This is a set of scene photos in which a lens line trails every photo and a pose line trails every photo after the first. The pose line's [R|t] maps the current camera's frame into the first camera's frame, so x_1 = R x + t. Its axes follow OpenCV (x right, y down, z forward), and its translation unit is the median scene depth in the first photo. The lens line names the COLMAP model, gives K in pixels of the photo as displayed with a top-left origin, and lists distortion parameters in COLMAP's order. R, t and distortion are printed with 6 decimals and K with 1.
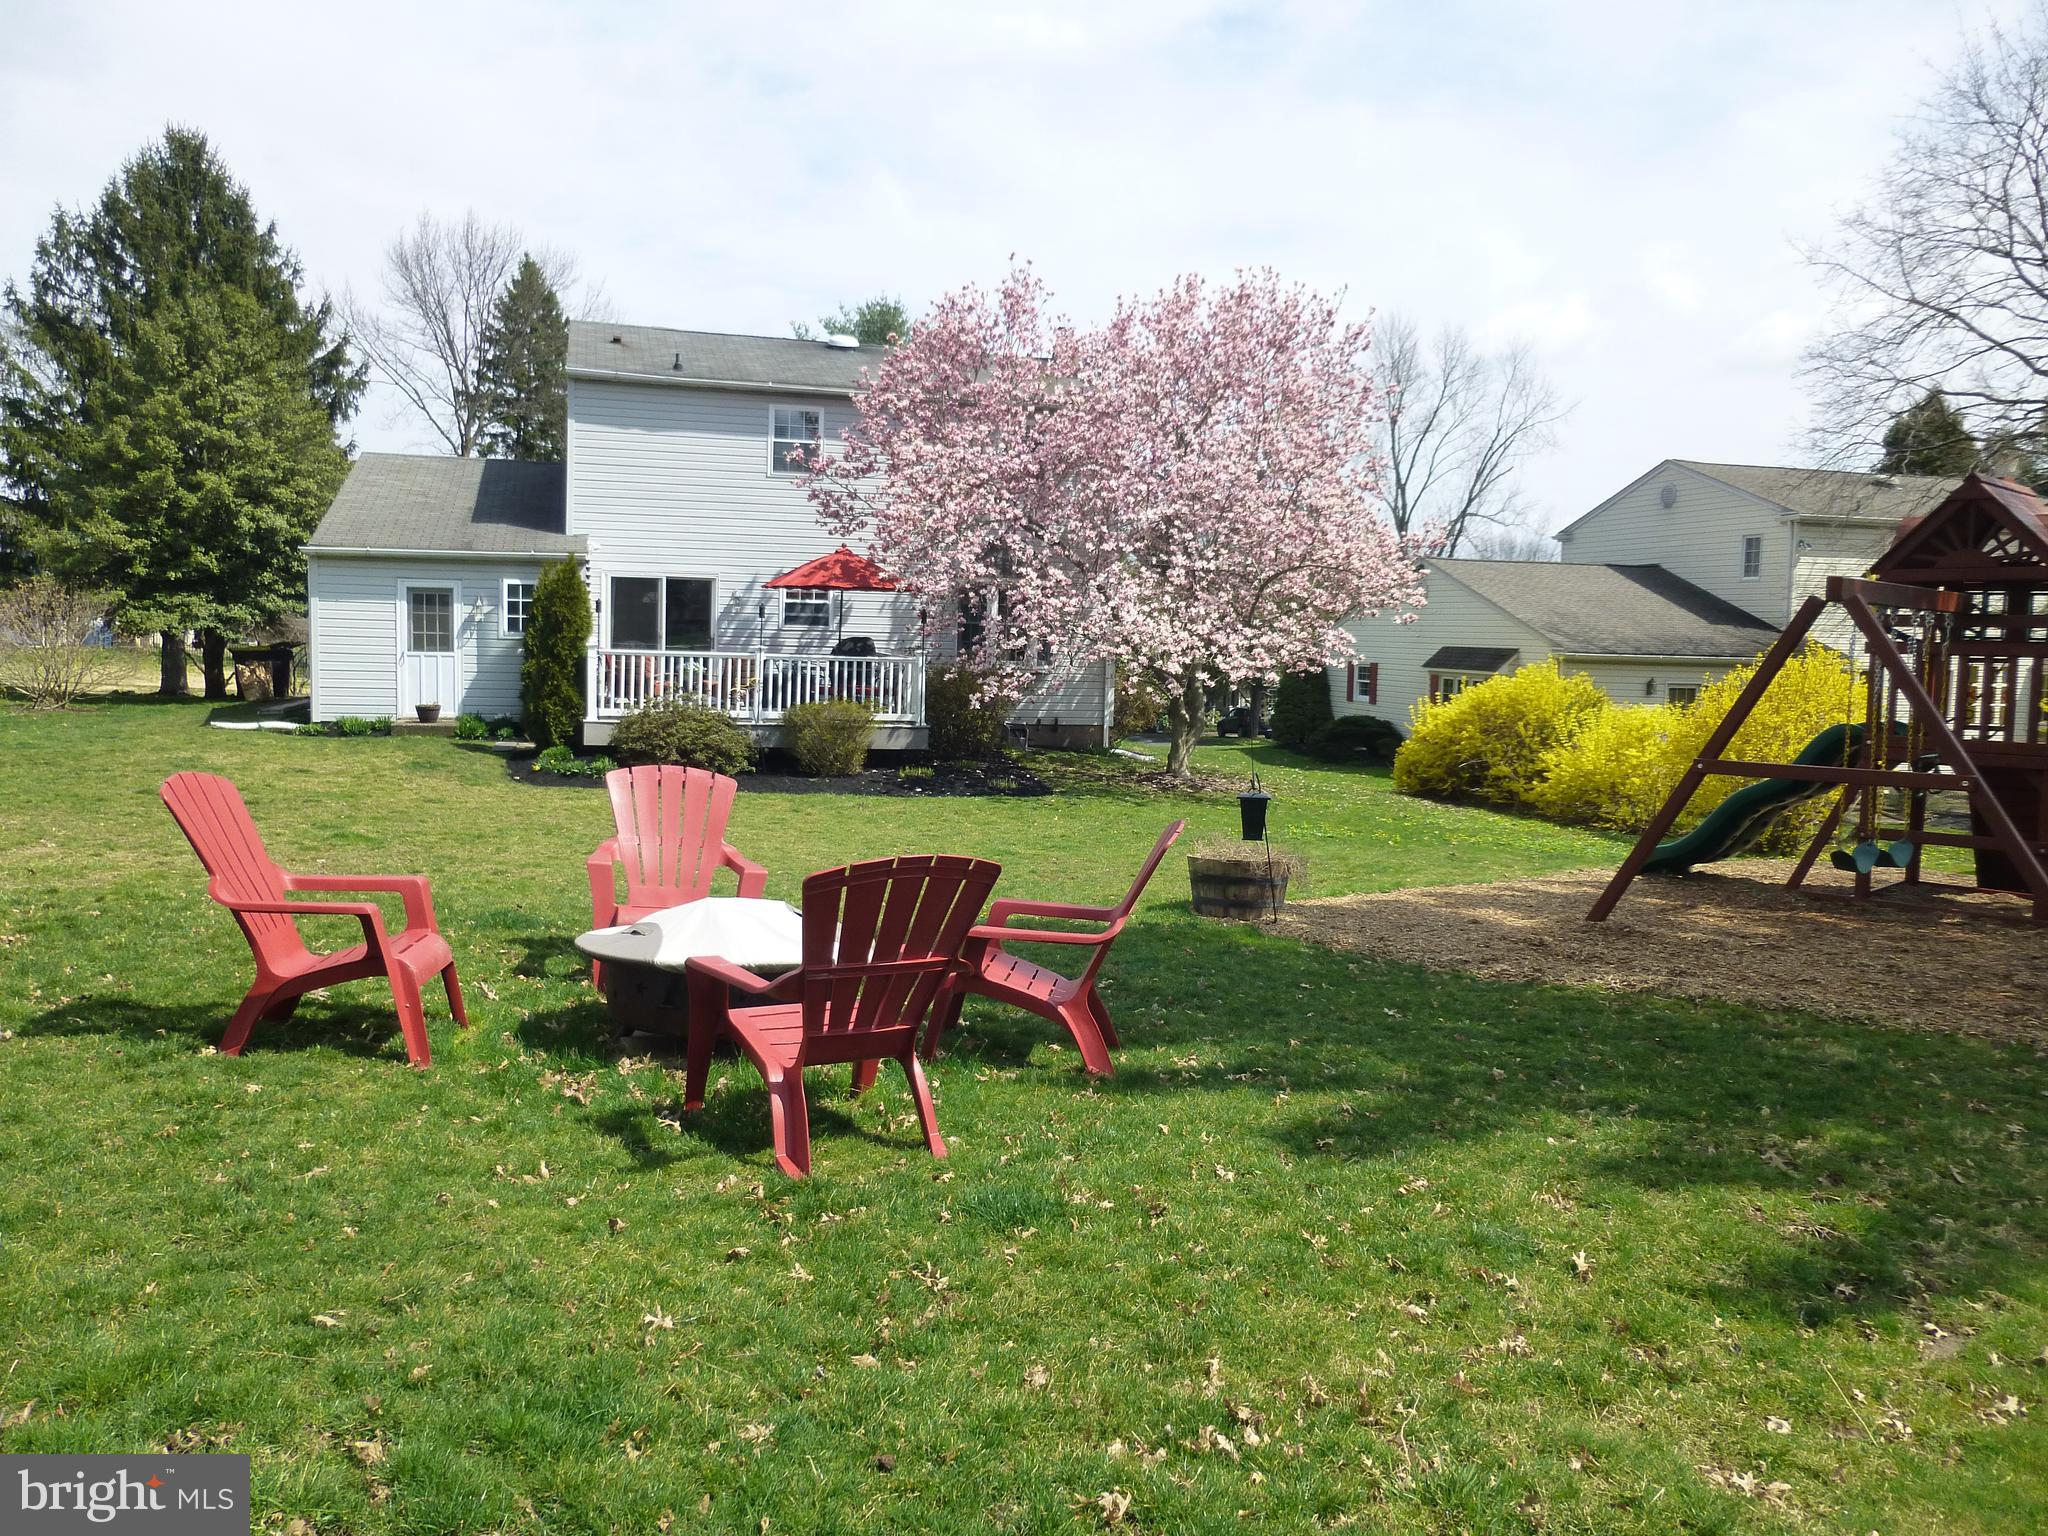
lens RADIAL K [[1533.3, 0, 1031.2], [0, 1533.3, 766.7], [0, 0, 1]] dist [-0.067416, 0.050693]
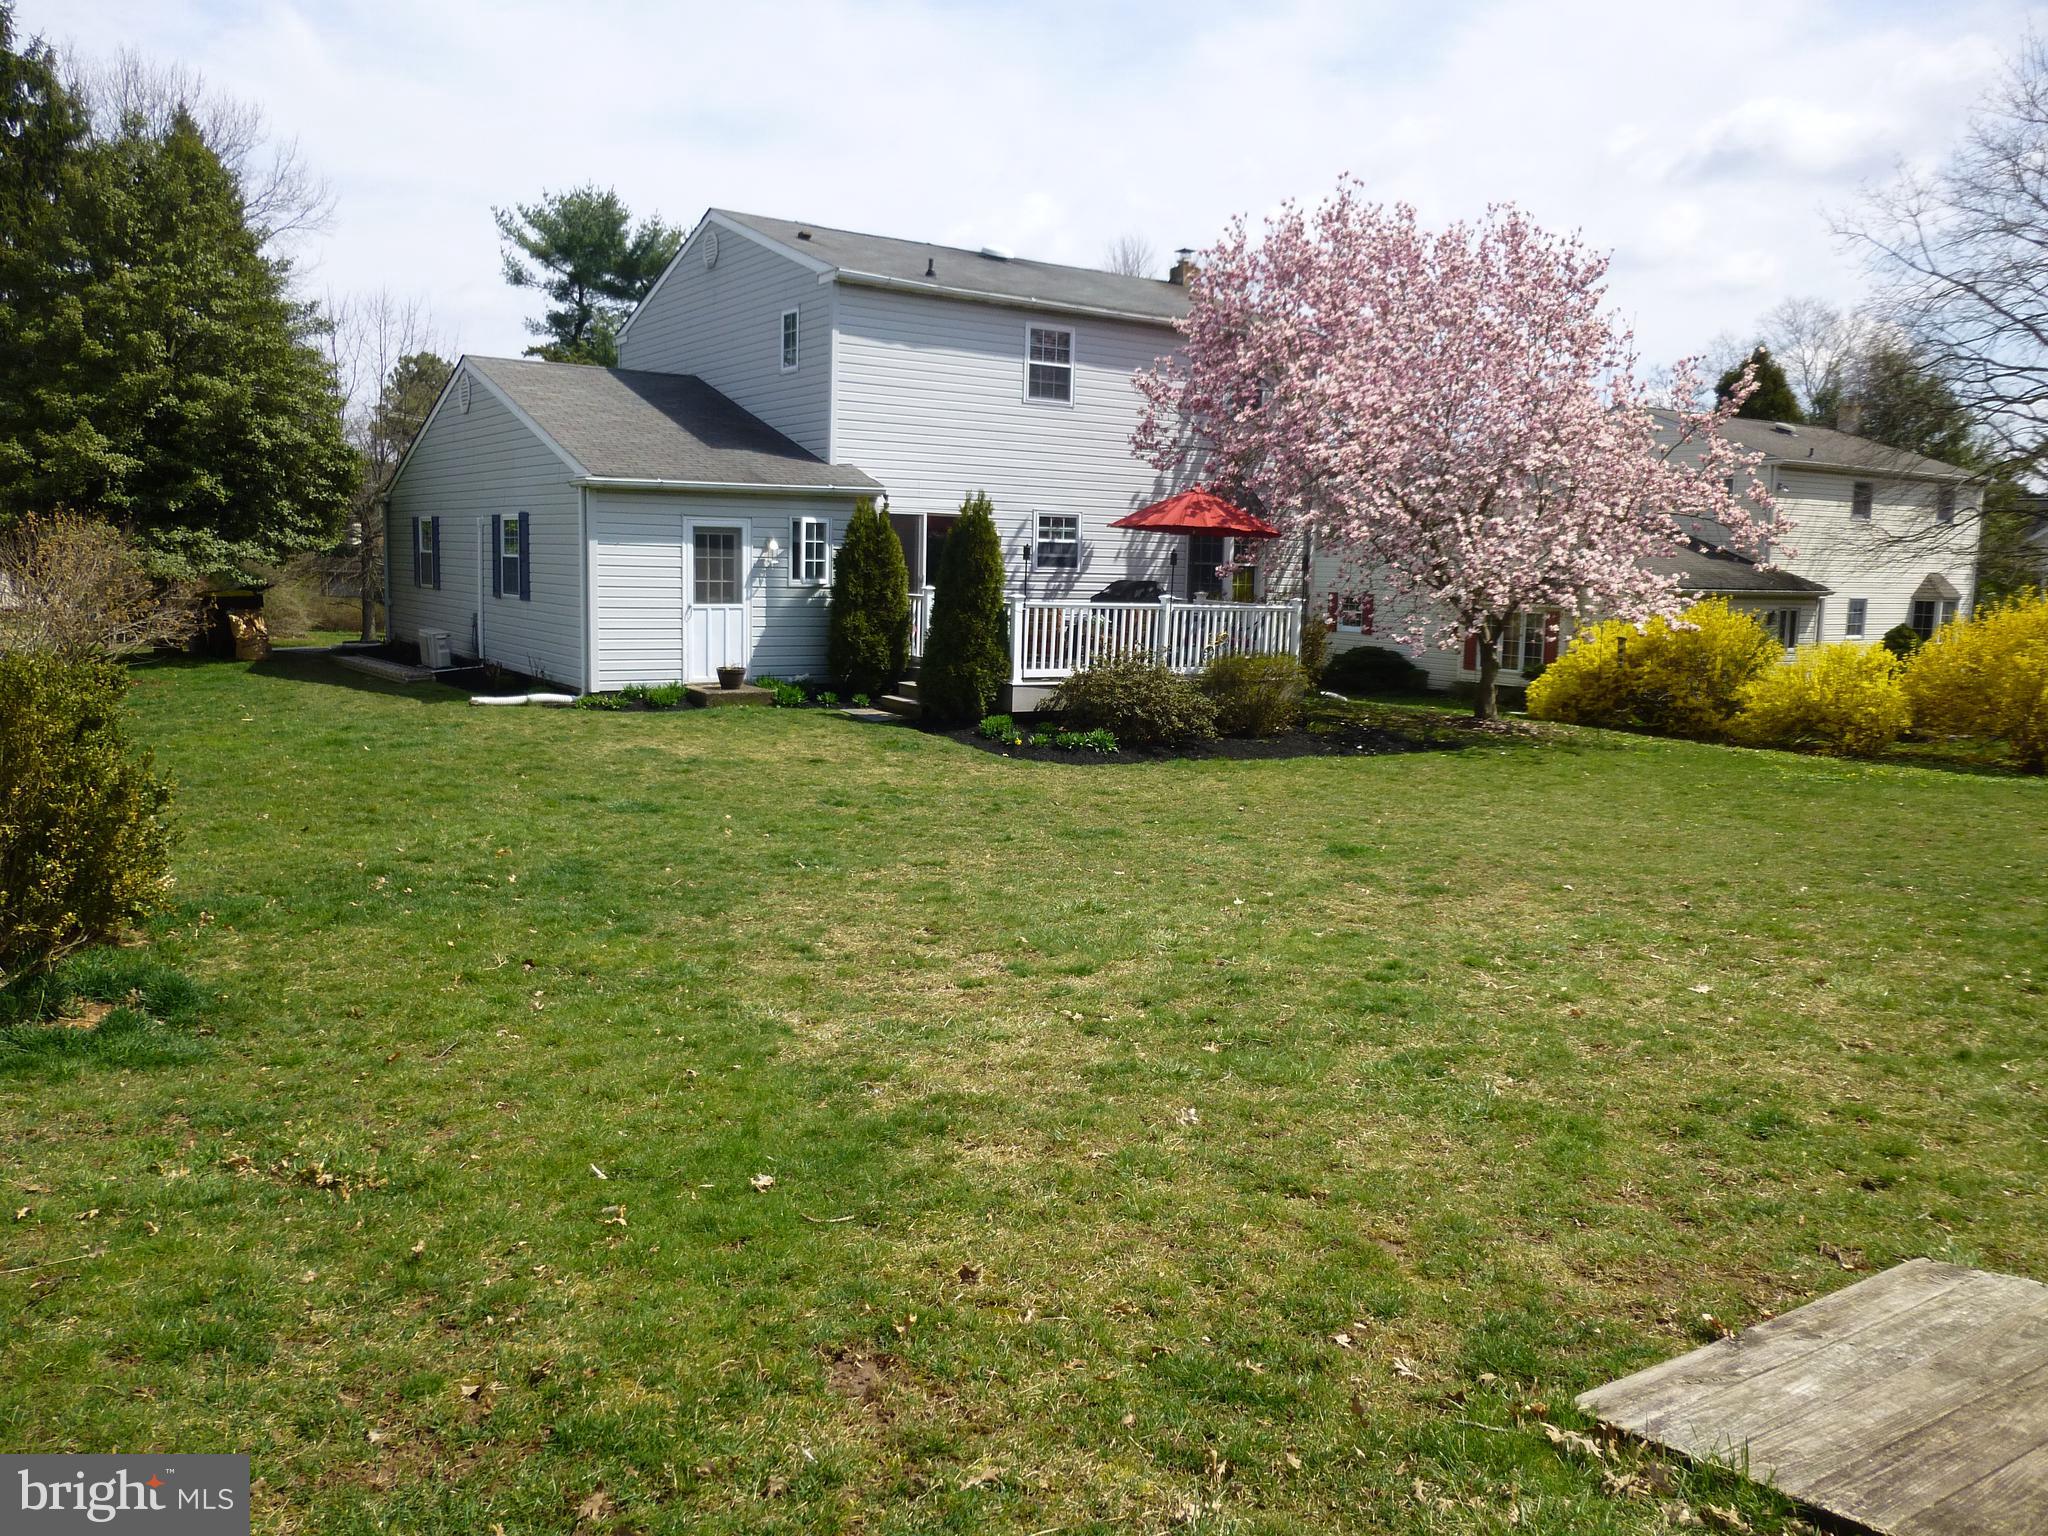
lens RADIAL K [[1533.3, 0, 1031.2], [0, 1533.3, 766.7], [0, 0, 1]] dist [-0.067416, 0.050693]
pose [[0.951341, -0.045389, 0.304779, -0.490172], [0.028723, 0.997848, 0.058946, -0.030337], [-0.306798, -0.047324, 0.950597, 0.137762]]
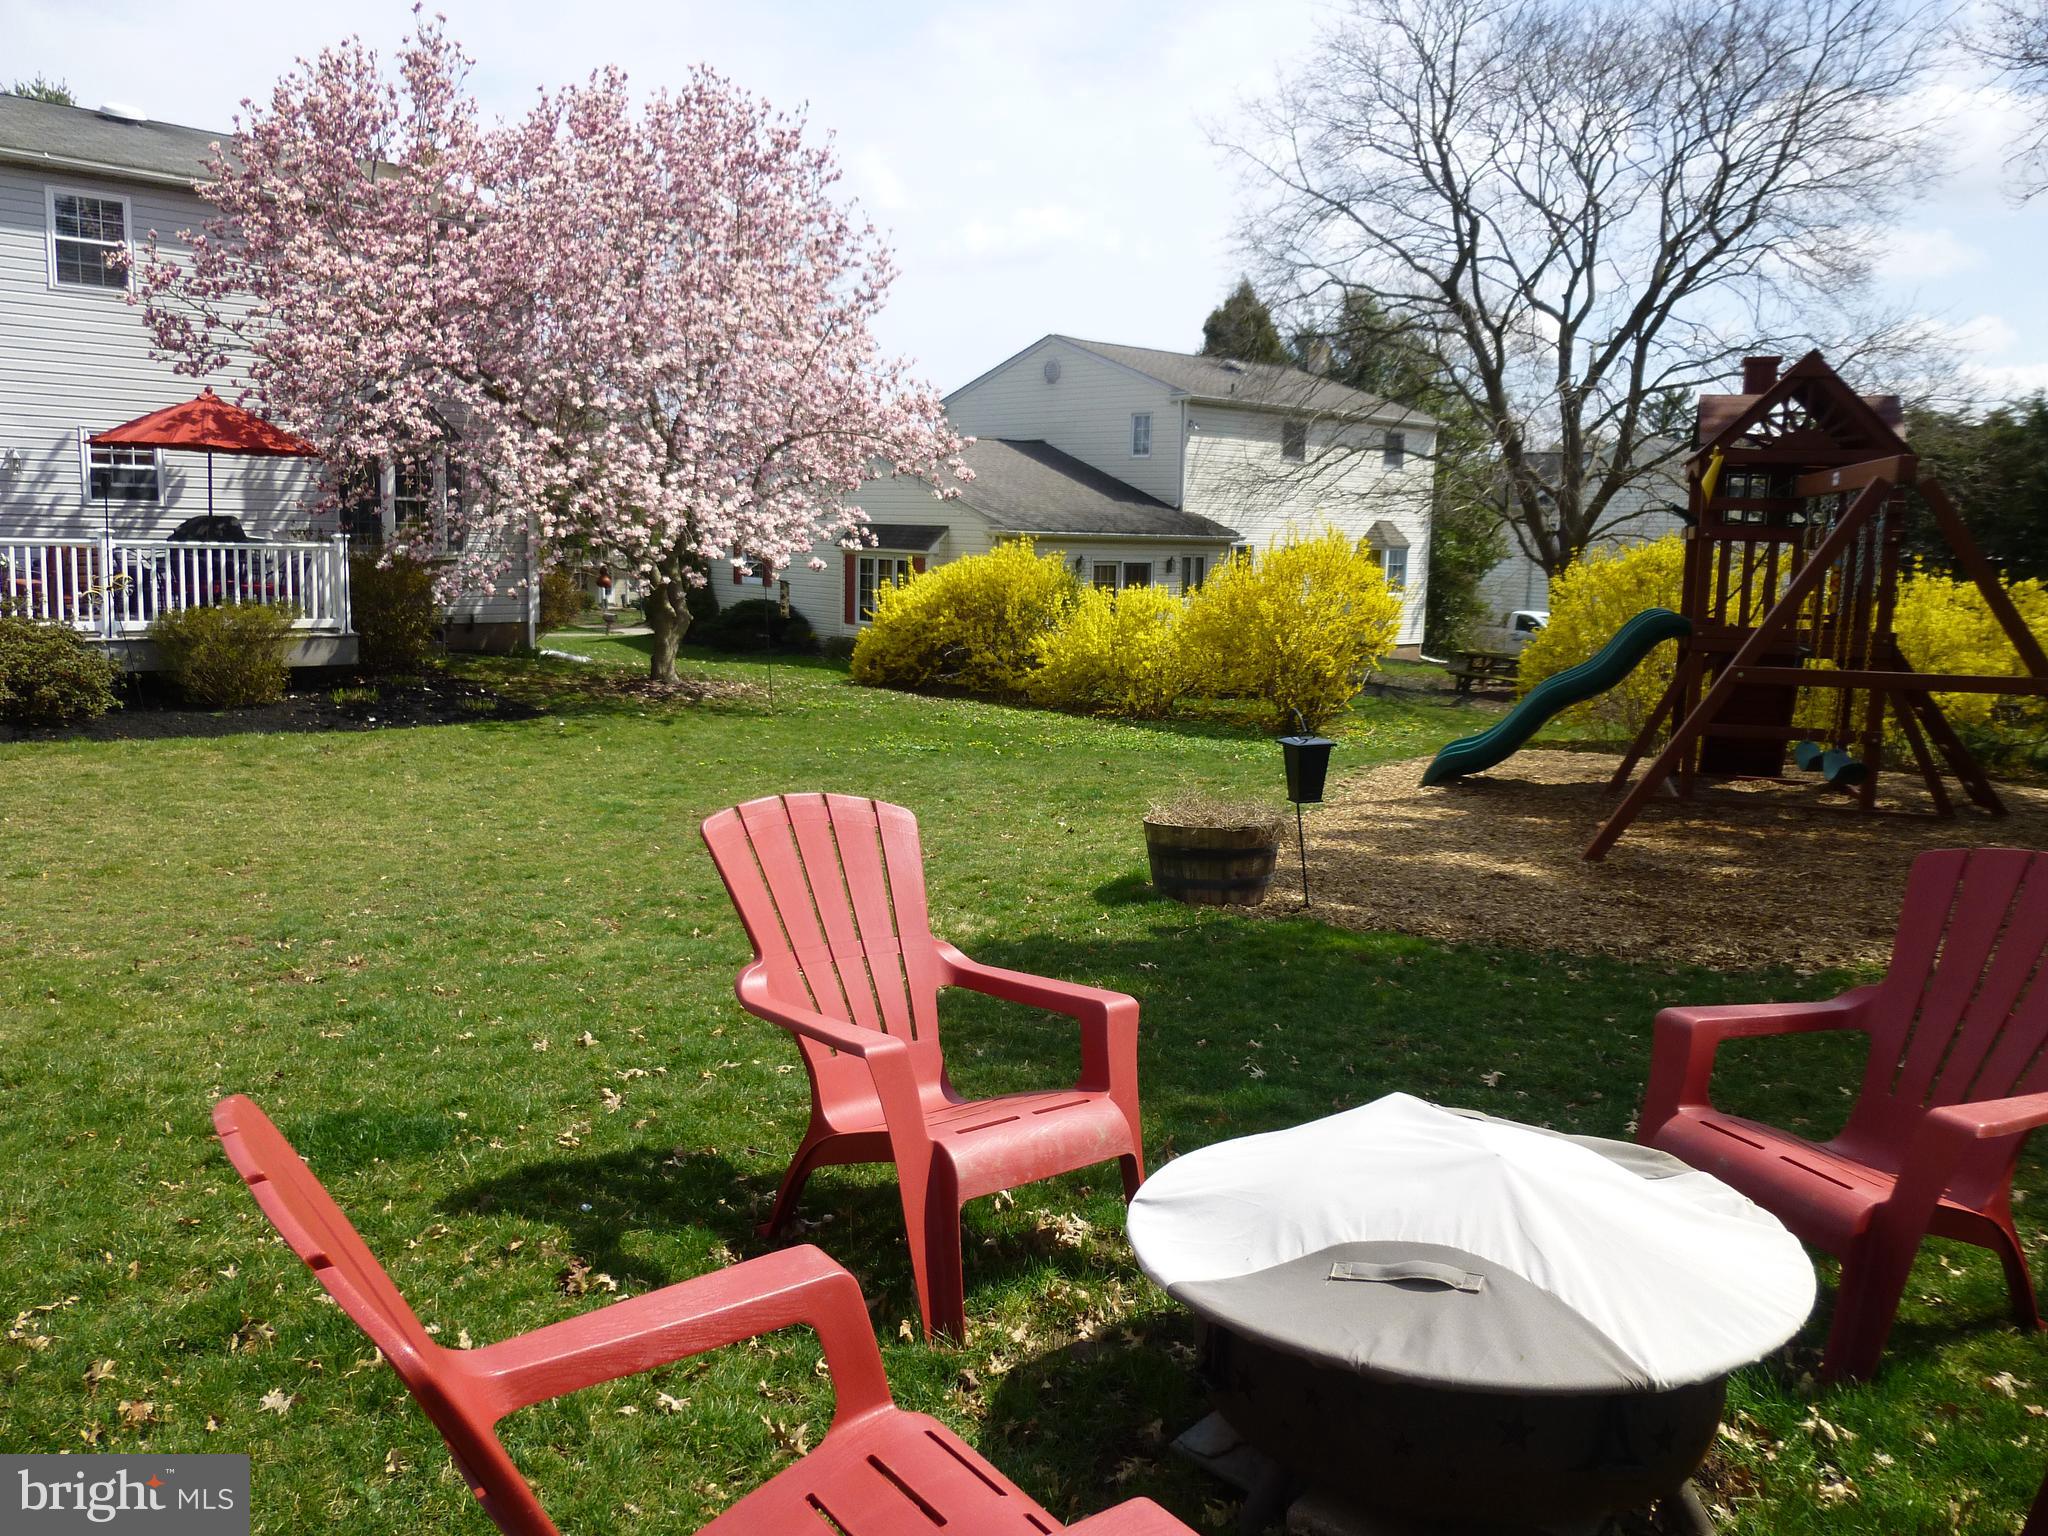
lens RADIAL K [[1533.3, 0, 1031.2], [0, 1533.3, 766.7], [0, 0, 1]] dist [-0.067416, 0.050693]
pose [[0.881033, -0.073271, 0.467347, -0.121158], [0.035265, 0.995356, 0.089573, -0.015181], [-0.471739, -0.062436, 0.879525, 0.163341]]
